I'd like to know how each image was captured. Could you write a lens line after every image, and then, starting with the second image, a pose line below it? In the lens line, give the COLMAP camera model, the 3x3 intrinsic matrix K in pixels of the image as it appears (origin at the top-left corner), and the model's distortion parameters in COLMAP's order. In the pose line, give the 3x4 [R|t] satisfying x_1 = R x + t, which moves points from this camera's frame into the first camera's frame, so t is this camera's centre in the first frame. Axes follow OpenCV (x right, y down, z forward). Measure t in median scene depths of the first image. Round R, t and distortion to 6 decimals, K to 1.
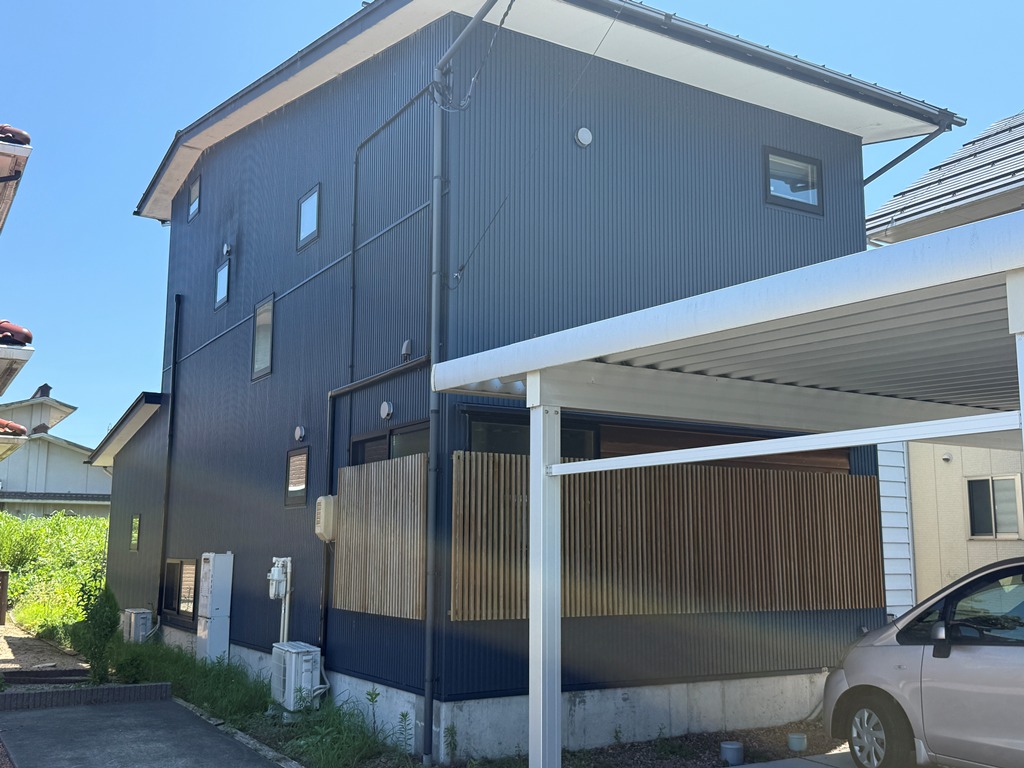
lens RADIAL K [[1003.2, 0, 502.8], [0, 1003.2, 390.9], [0, 0, 1]] dist [0.217711, -0.542146]
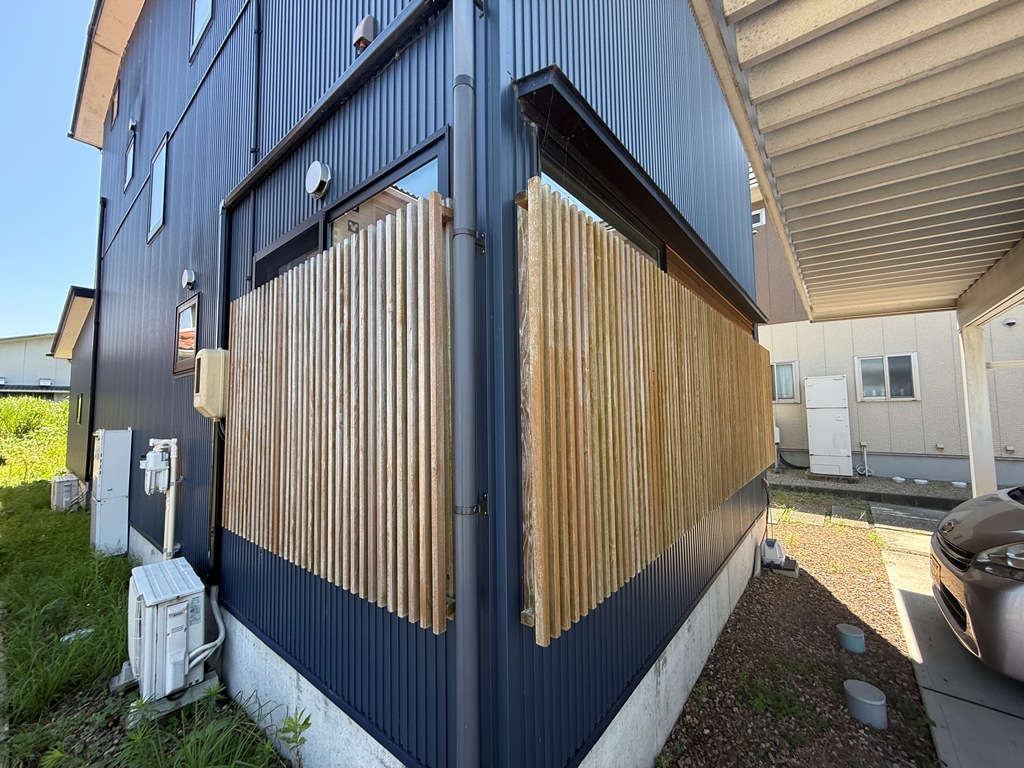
lens RADIAL K [[407.2, 0, 508.1], [0, 407.2, 385.3], [0, 0, 1]] dist [0.000284, -0.000140]
pose [[0.940999, 0.003406, 0.338391, -0.081739], [-0.032921, 0.996128, 0.081522, 0.095079], [-0.336803, -0.087852, 0.937468, 0.662160]]
